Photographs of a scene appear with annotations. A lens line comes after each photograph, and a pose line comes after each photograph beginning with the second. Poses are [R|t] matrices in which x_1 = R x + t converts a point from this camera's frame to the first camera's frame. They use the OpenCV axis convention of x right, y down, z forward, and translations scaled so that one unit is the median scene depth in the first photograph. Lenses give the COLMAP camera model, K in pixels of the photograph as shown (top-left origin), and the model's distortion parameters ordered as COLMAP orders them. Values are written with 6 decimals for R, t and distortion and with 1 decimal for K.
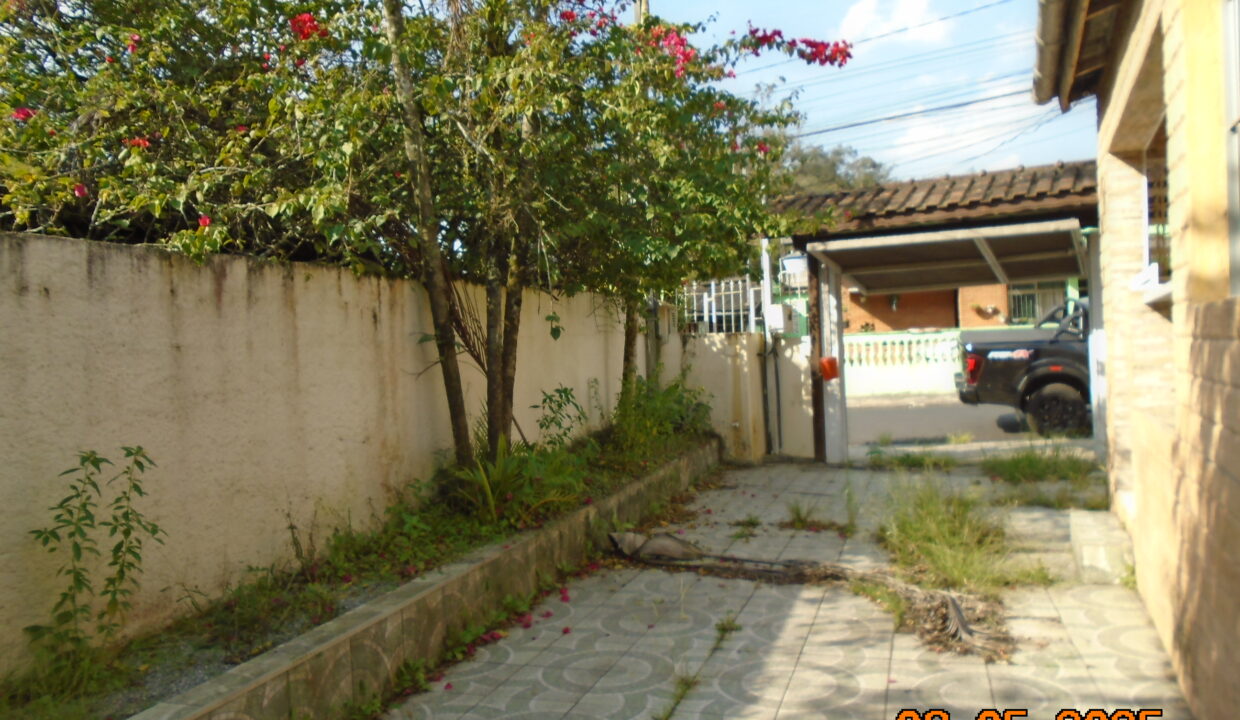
lens RADIAL K [[931.5, 0, 629.8], [0, 931.5, 365.3], [0, 0, 1]] dist [-0.032760, 0.001531]
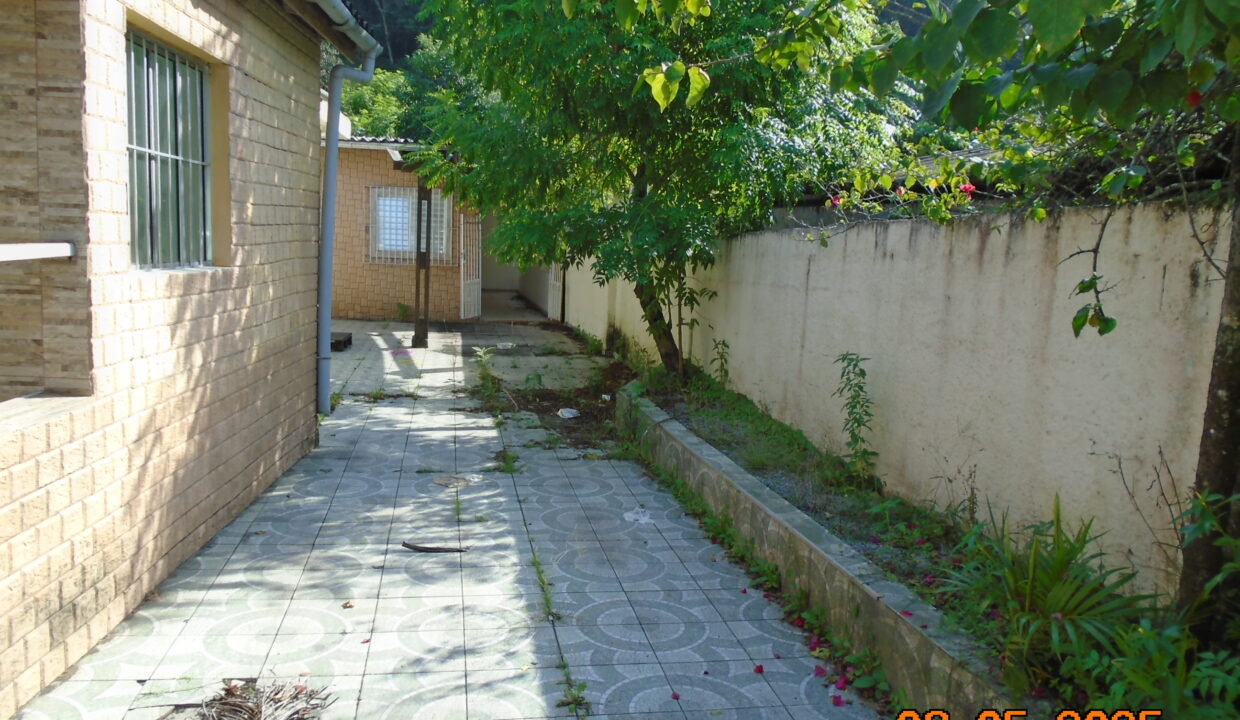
lens RADIAL K [[931.5, 0, 629.8], [0, 931.5, 365.3], [0, 0, 1]] dist [-0.032760, 0.001531]
pose [[-0.880312, 0.056049, -0.471072, 0.420522], [-0.019178, 0.987980, 0.153389, -0.101154], [0.474007, 0.144065, -0.868656, 1.716558]]
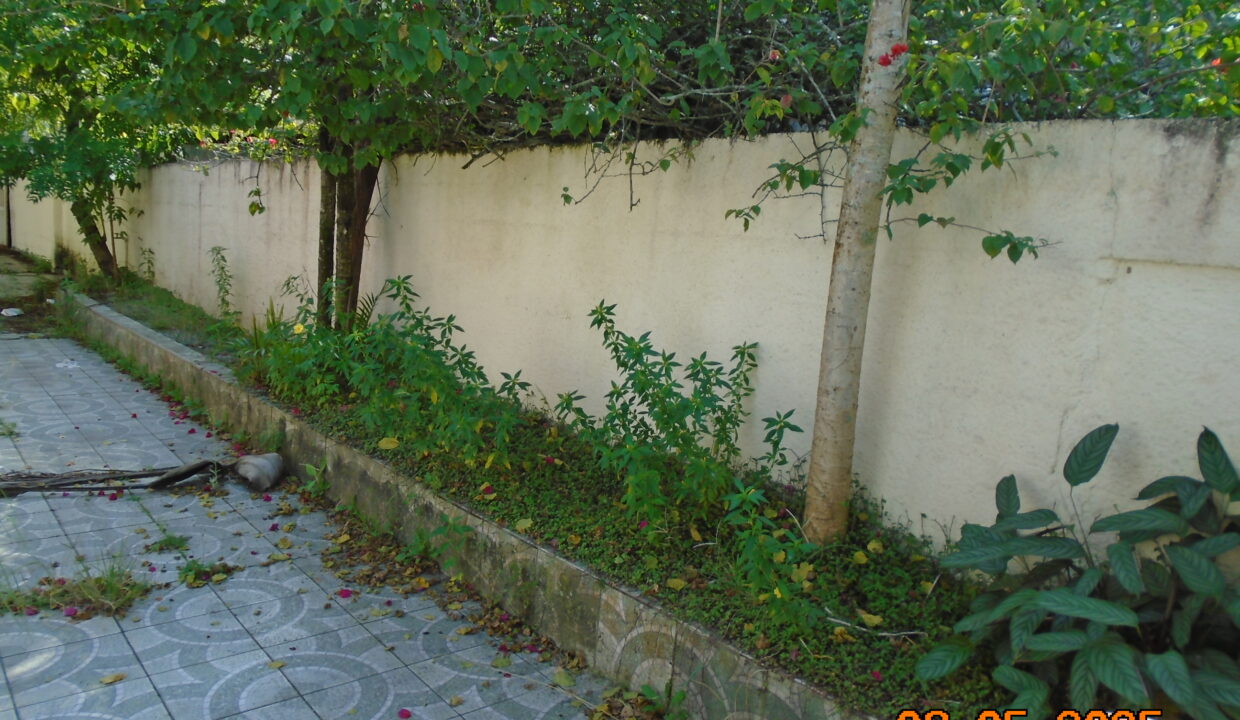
lens RADIAL K [[931.5, 0, 629.8], [0, 931.5, 365.3], [0, 0, 1]] dist [-0.032760, 0.001531]
pose [[-0.536196, 0.133774, -0.833426, 0.731348], [-0.063863, 0.978102, 0.198083, -0.121601], [0.841674, 0.159437, -0.515912, 2.503800]]
